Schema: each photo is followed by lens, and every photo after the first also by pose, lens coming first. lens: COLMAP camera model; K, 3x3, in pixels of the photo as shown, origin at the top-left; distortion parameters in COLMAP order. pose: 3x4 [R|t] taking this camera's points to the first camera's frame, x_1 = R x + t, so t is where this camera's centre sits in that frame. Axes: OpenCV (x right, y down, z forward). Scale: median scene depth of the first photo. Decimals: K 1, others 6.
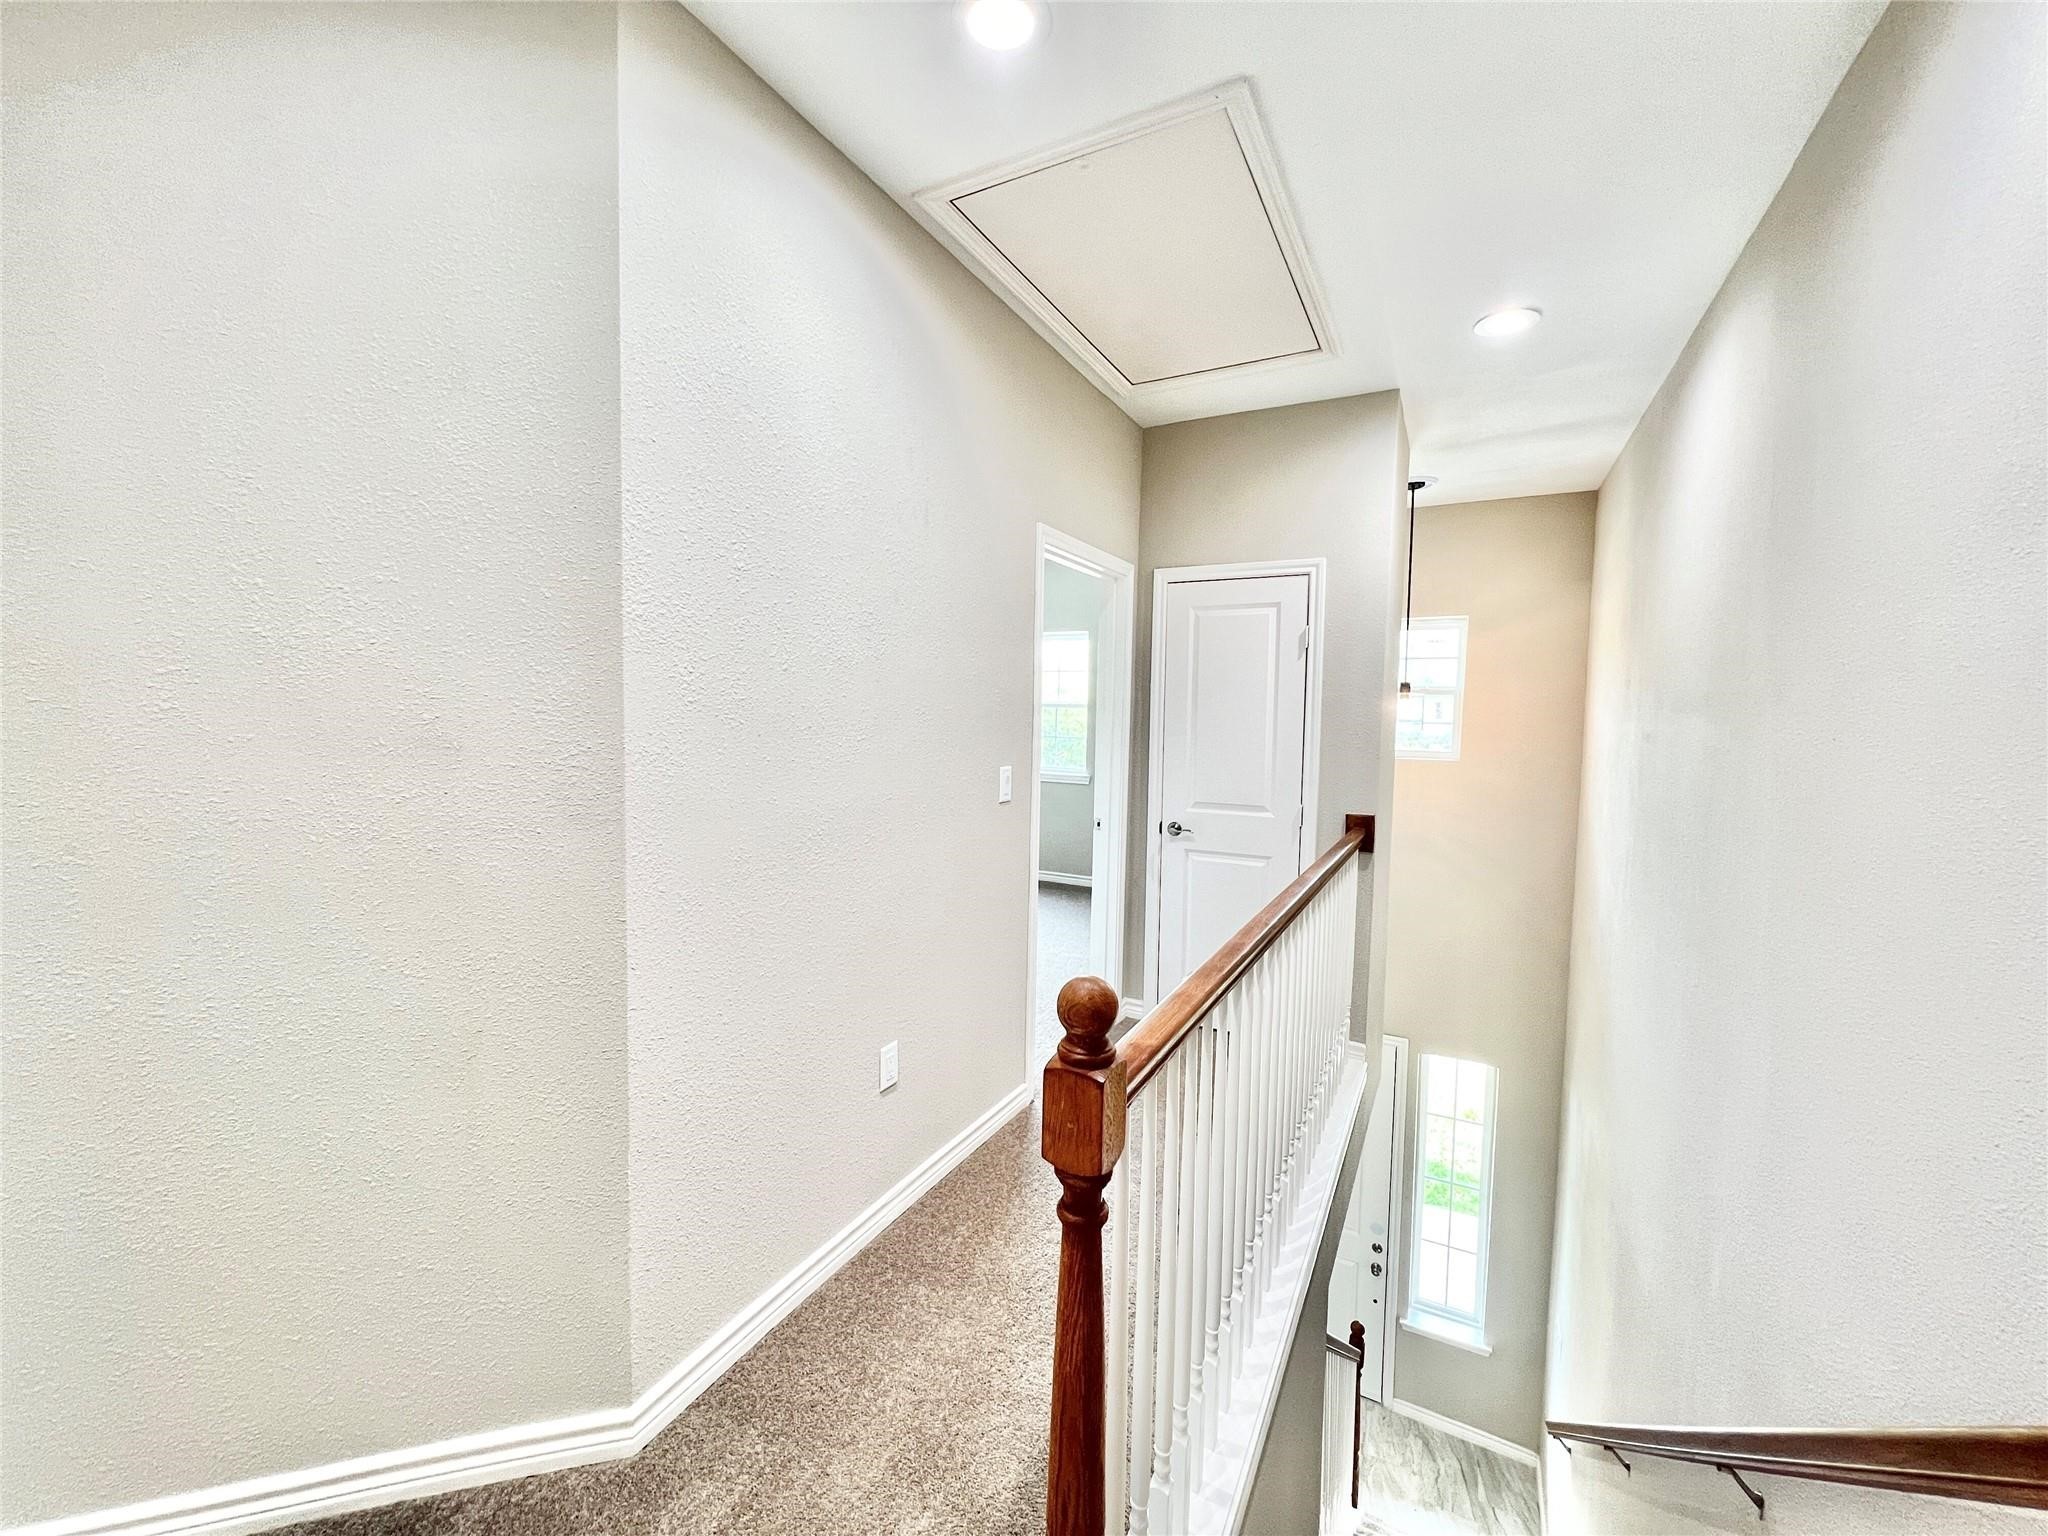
lens RADIAL K [[812.8, 0, 1024.5], [0, 812.8, 757.8], [0, 0, 1]] dist [0.000541, 0.000113]
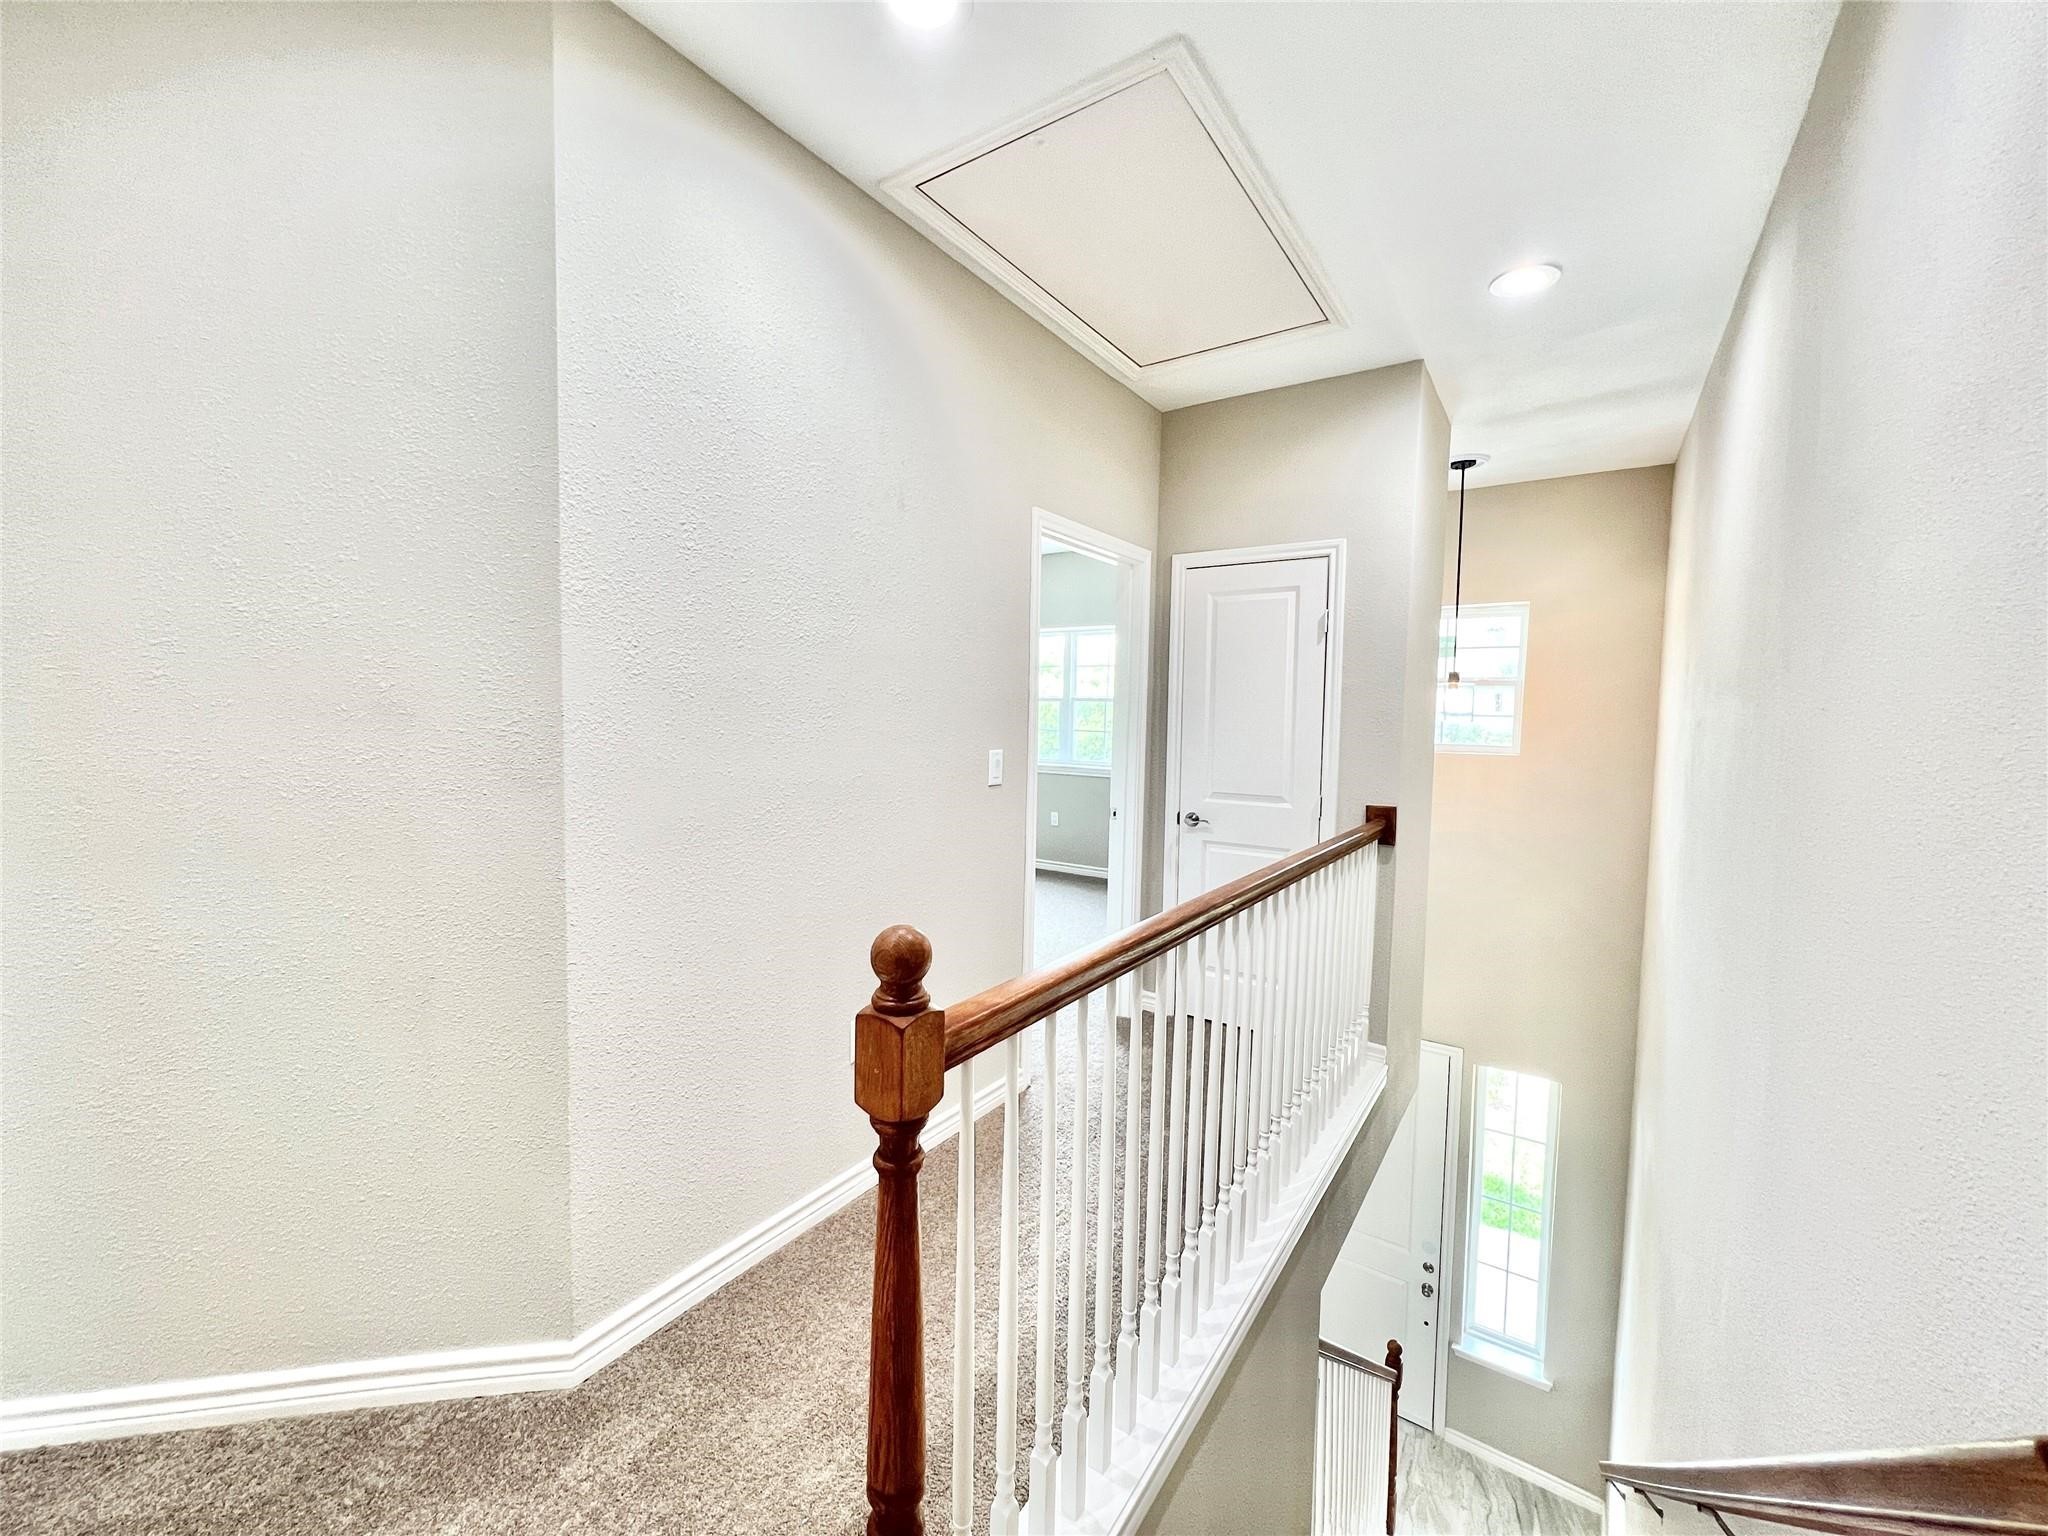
lens RADIAL K [[812.8, 0, 1024.5], [0, 812.8, 757.8], [0, 0, 1]] dist [0.000541, 0.000113]
pose [[0.994521, 0.006377, -0.104344, 0.131717], [-0.006604, 0.999977, -0.001826, 0.024777], [0.104330, 0.002505, 0.994540, 0.005678]]
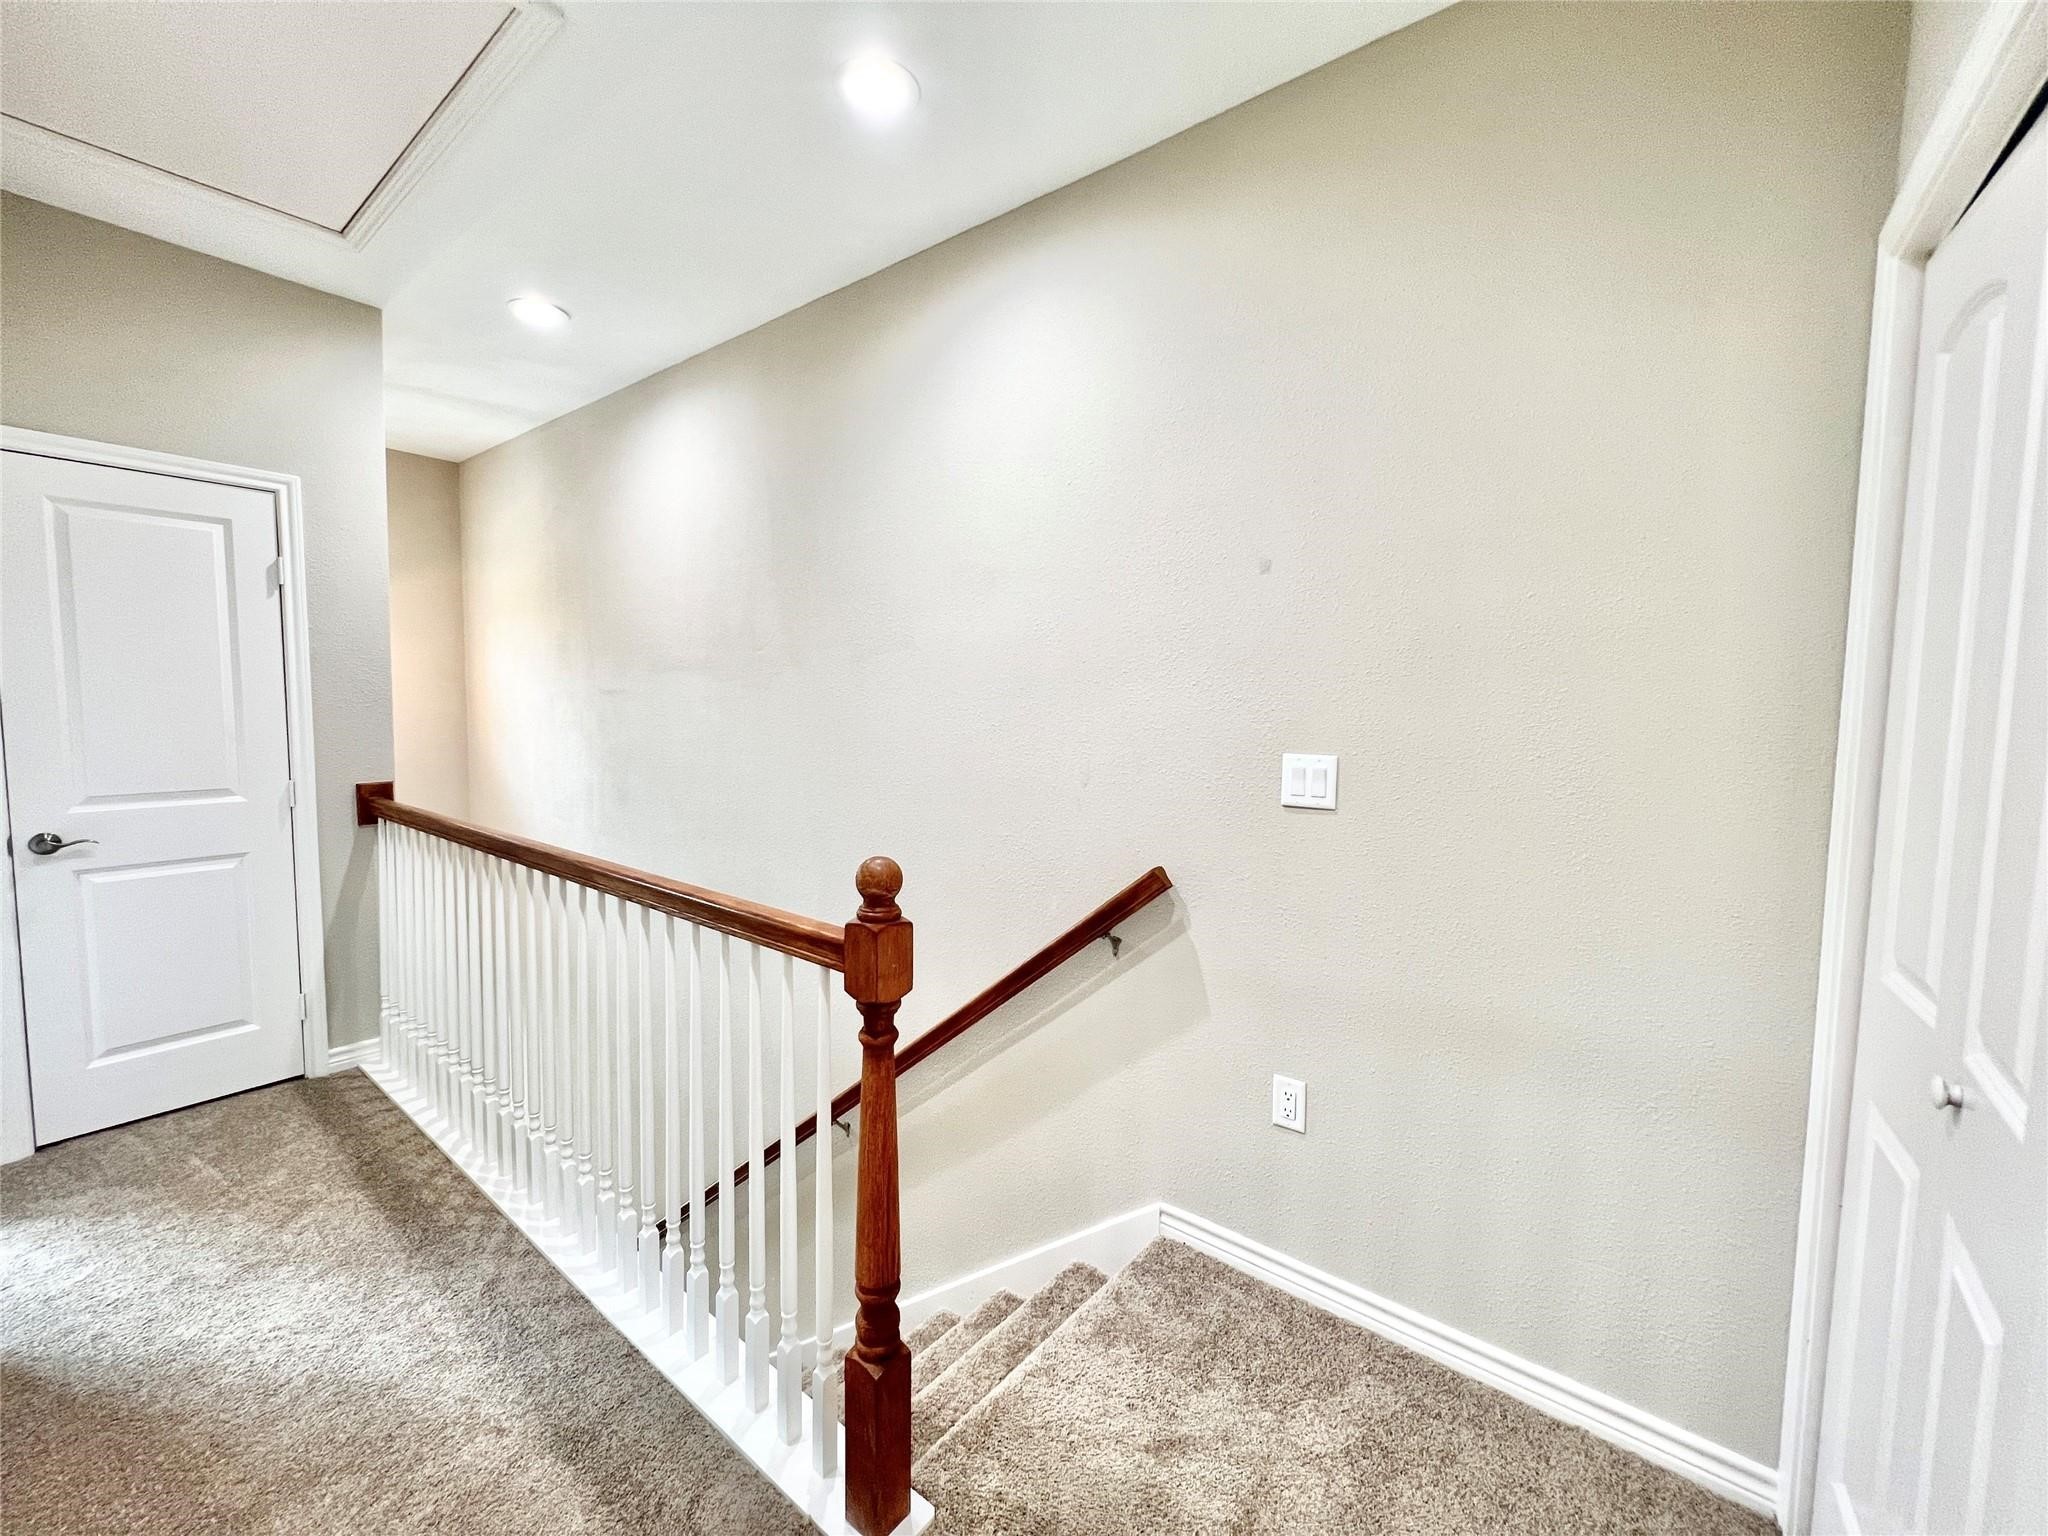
lens RADIAL K [[812.8, 0, 1024.5], [0, 812.8, 757.8], [0, 0, 1]] dist [0.000541, 0.000113]
pose [[0.170417, -0.087752, 0.981457, -0.471807], [0.046298, 0.995640, 0.080981, 0.005990], [-0.984284, 0.031638, 0.173736, 0.200155]]
